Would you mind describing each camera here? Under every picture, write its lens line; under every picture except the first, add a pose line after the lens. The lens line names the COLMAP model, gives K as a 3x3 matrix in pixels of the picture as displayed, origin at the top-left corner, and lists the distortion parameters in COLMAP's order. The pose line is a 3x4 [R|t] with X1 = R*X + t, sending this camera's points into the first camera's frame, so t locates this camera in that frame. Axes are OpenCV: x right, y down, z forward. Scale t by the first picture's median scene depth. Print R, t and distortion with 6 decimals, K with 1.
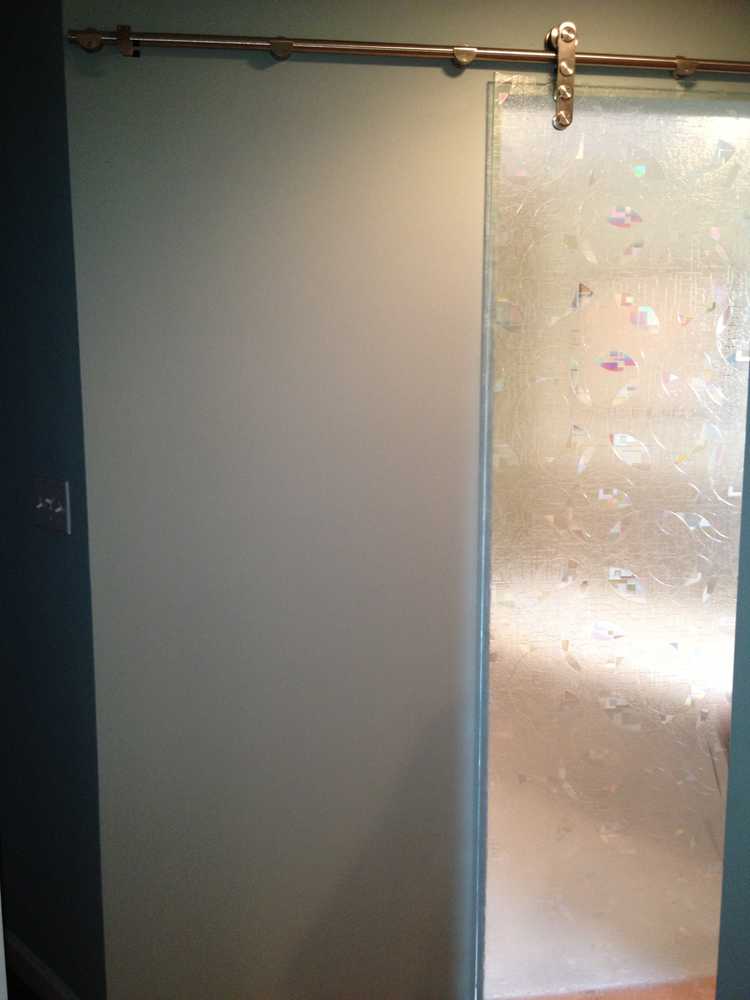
lens RADIAL K [[935.9, 0, 375.3], [0, 935.9, 498.6], [0, 0, 1]] dist [0.107090, -0.205996]
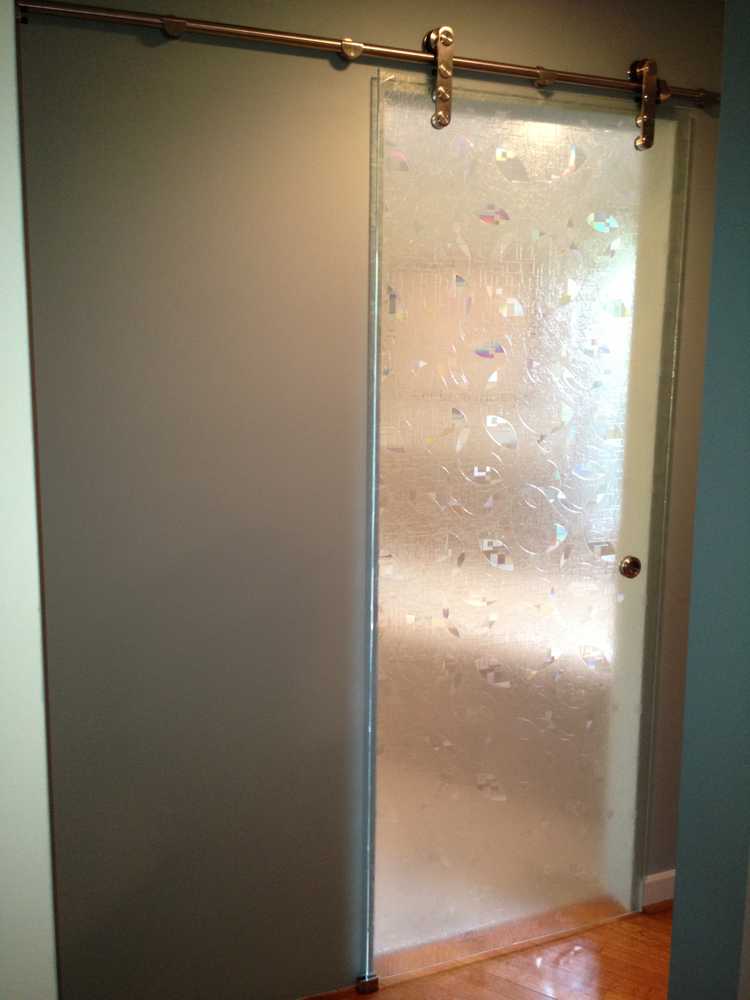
lens RADIAL K [[935.9, 0, 375.3], [0, 935.9, 498.6], [0, 0, 1]] dist [0.107090, -0.205996]
pose [[0.969824, -0.028704, 0.242112, -0.140398], [0.024318, 0.999482, 0.021084, 0.000677], [-0.242592, -0.014560, 0.970019, -0.016608]]
